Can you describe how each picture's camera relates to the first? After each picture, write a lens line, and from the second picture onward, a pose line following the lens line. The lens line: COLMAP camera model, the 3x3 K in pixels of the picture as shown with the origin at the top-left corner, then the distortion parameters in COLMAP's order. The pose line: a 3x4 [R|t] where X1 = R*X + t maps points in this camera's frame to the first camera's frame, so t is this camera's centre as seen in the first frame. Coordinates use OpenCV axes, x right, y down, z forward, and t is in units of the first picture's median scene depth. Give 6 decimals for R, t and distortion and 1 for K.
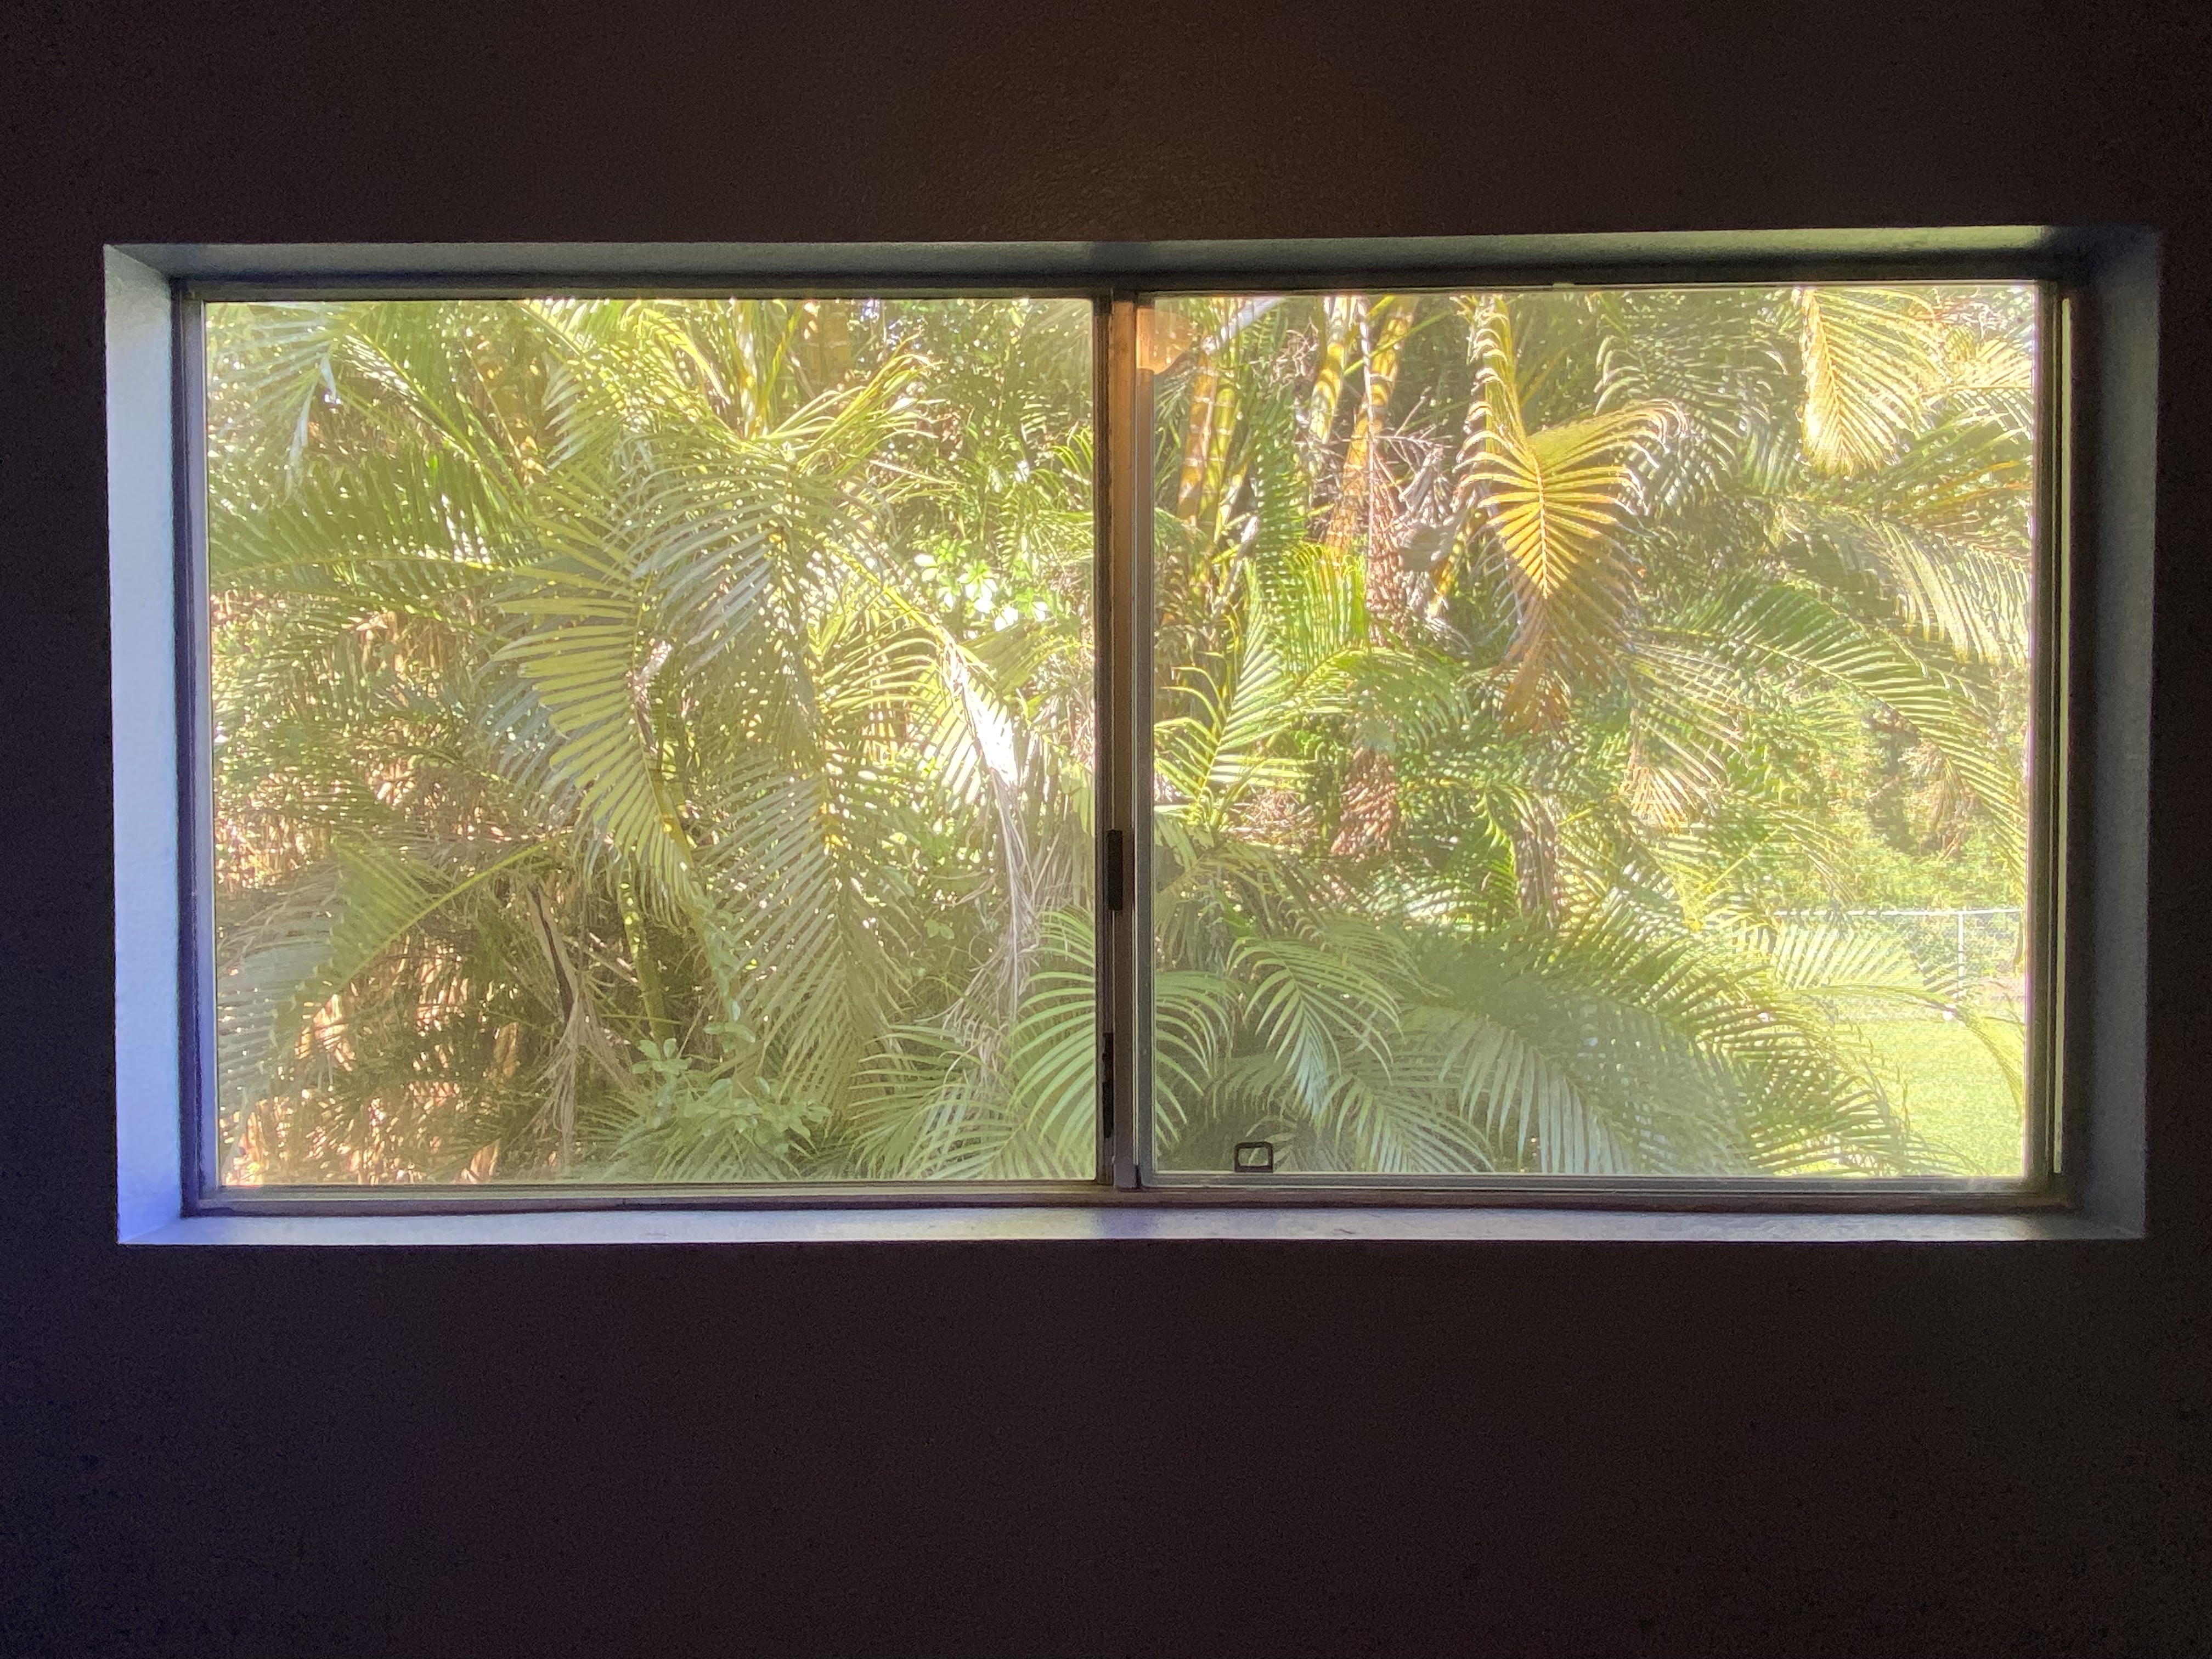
lens RADIAL K [[1496.4, 0, 1104.8], [0, 1496.4, 827.3], [0, 0, 1]] dist [0.019251, -0.000005]
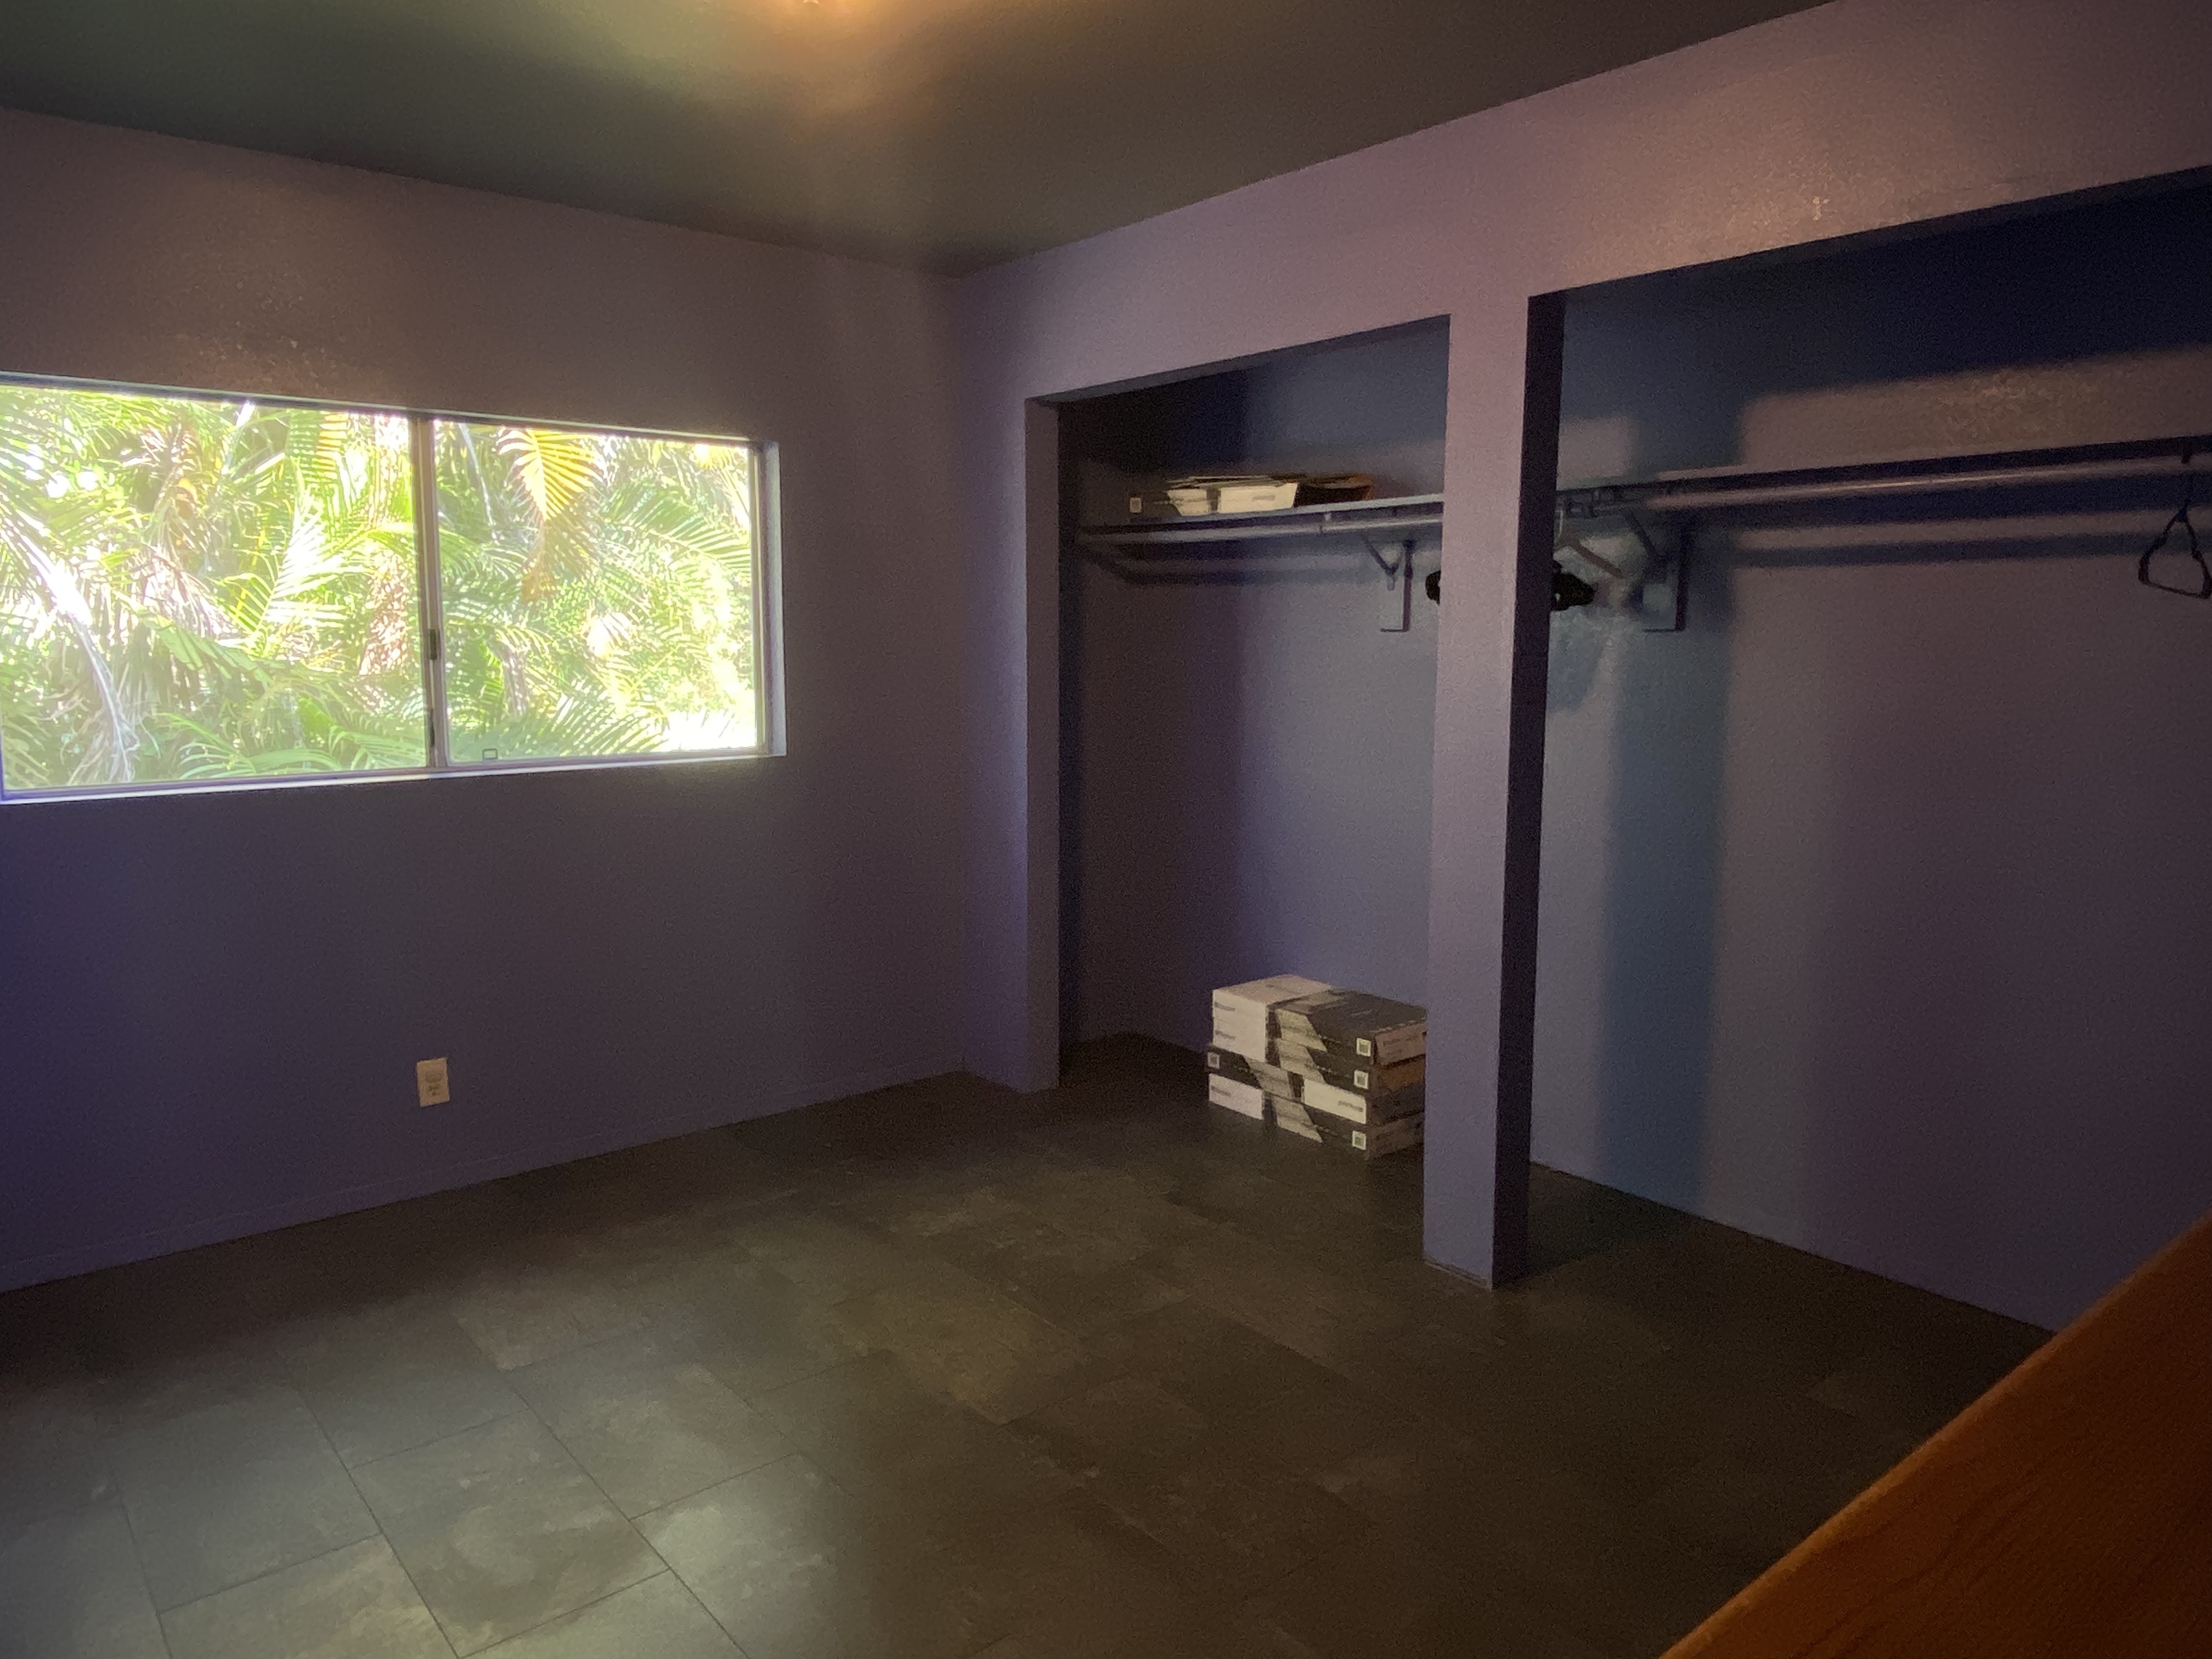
lens RADIAL K [[1496.4, 0, 1104.4], [0, 1496.4, 830.3], [0, 0, 1]] dist [0.019251, -0.000005]
pose [[0.758790, -0.094549, 0.644436, -0.238326], [0.033190, 0.993735, 0.106718, 0.035496], [-0.650489, -0.059588, 0.757174, -0.499461]]
